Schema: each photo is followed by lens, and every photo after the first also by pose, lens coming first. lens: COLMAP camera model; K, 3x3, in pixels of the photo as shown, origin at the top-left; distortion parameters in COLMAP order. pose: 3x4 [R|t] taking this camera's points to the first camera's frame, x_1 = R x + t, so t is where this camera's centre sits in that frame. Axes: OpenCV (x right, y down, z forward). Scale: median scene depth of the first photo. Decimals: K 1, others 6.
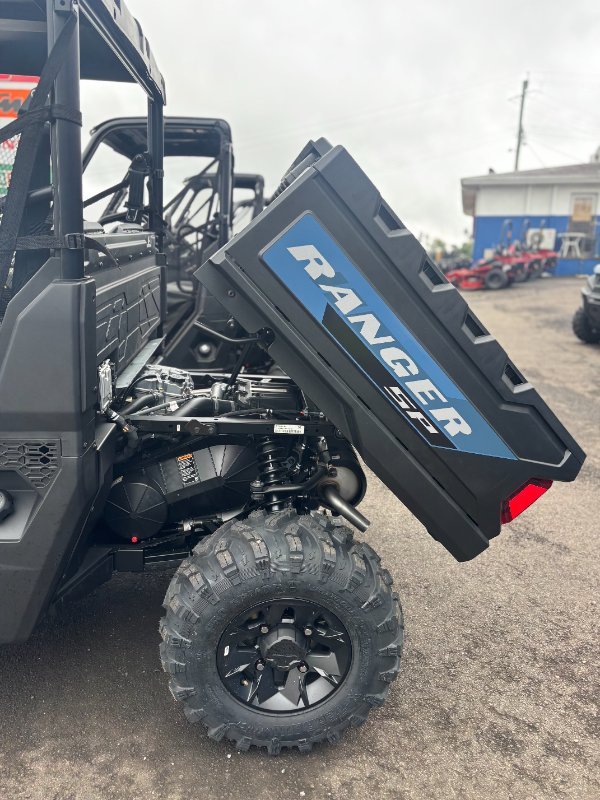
lens RADIAL K [[611.8, 0, 298.3], [0, 611.8, 398.0], [0, 0, 1]] dist [0.048520, -0.046499]
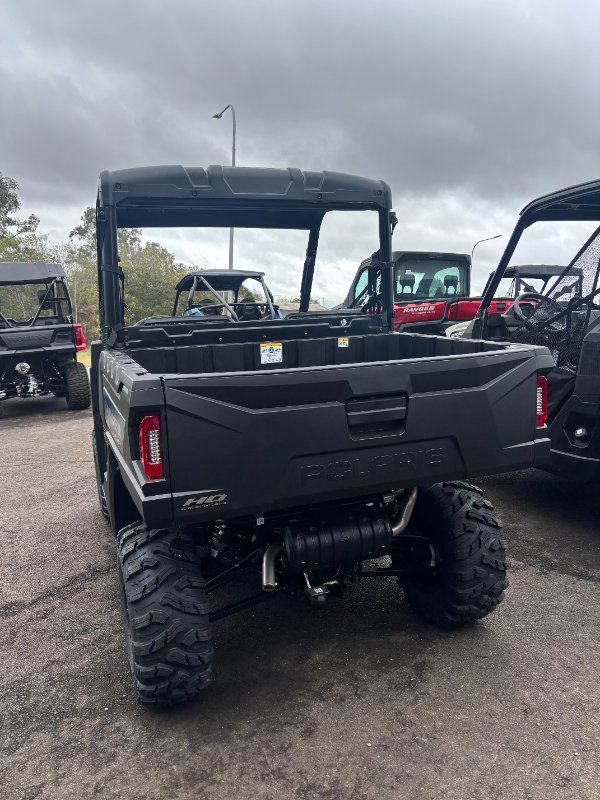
lens RADIAL K [[611.8, 0, 298.3], [0, 611.8, 398.0], [0, 0, 1]] dist [0.048520, -0.046499]
pose [[0.299935, 0.105733, -0.948082, 1.140024], [-0.215225, 0.975715, 0.040726, -0.171972], [0.929364, 0.191836, 0.315408, 0.663811]]
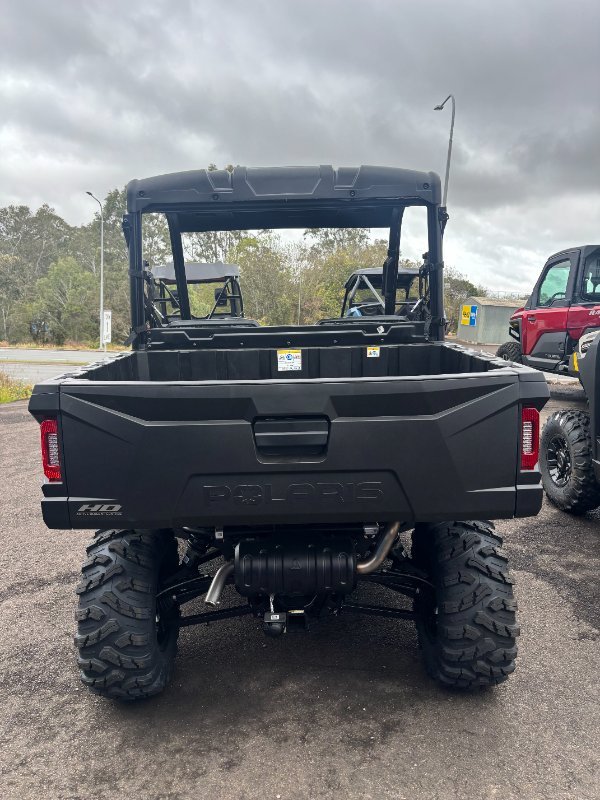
lens RADIAL K [[610.6, 0, 296.4], [0, 610.6, 396.3], [0, 0, 1]] dist [0.059915, -0.066492]
pose [[-0.061306, 0.118204, -0.991095, 1.118458], [-0.252244, 0.958896, 0.129967, -0.306066], [0.965720, 0.257966, -0.028970, 1.109625]]
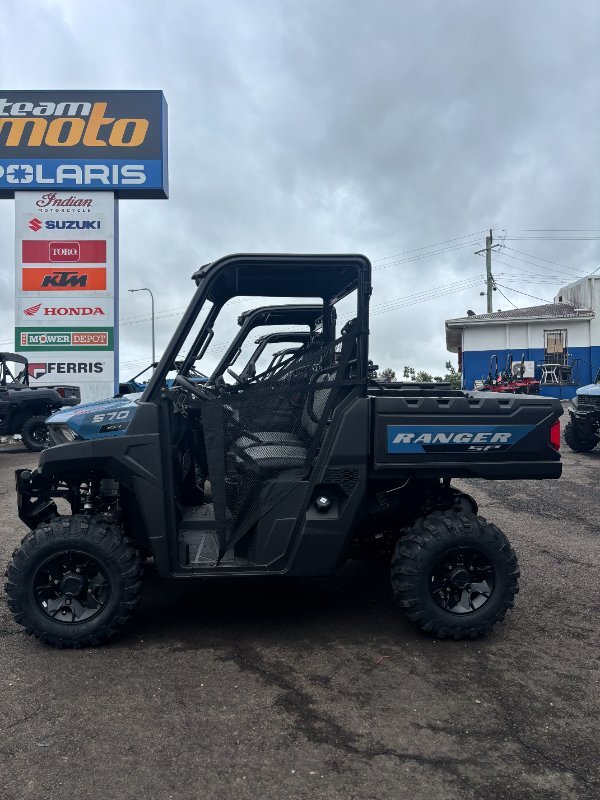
lens RADIAL K [[611.7, 0, 300.0], [0, 611.7, 400.0], [0, 0, 1]] dist [0.064107, -0.070665]
pose [[0.998886, -0.038937, 0.026673, -0.466777], [0.043747, 0.975935, -0.213629, 0.208149], [-0.017713, 0.214557, 0.976551, -0.852638]]
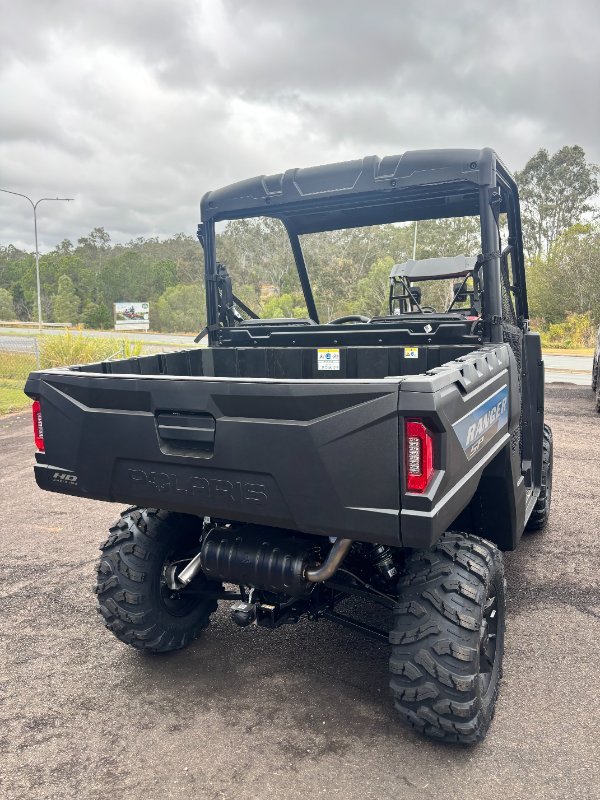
lens RADIAL K [[611.7, 0, 300.0], [0, 611.7, 400.0], [0, 0, 1]] dist [0.064107, -0.070665]
pose [[-0.537381, 0.109845, -0.836155, 0.932253], [-0.211746, 0.942146, 0.259854, -0.455281], [0.816324, 0.316693, -0.483032, 1.662984]]
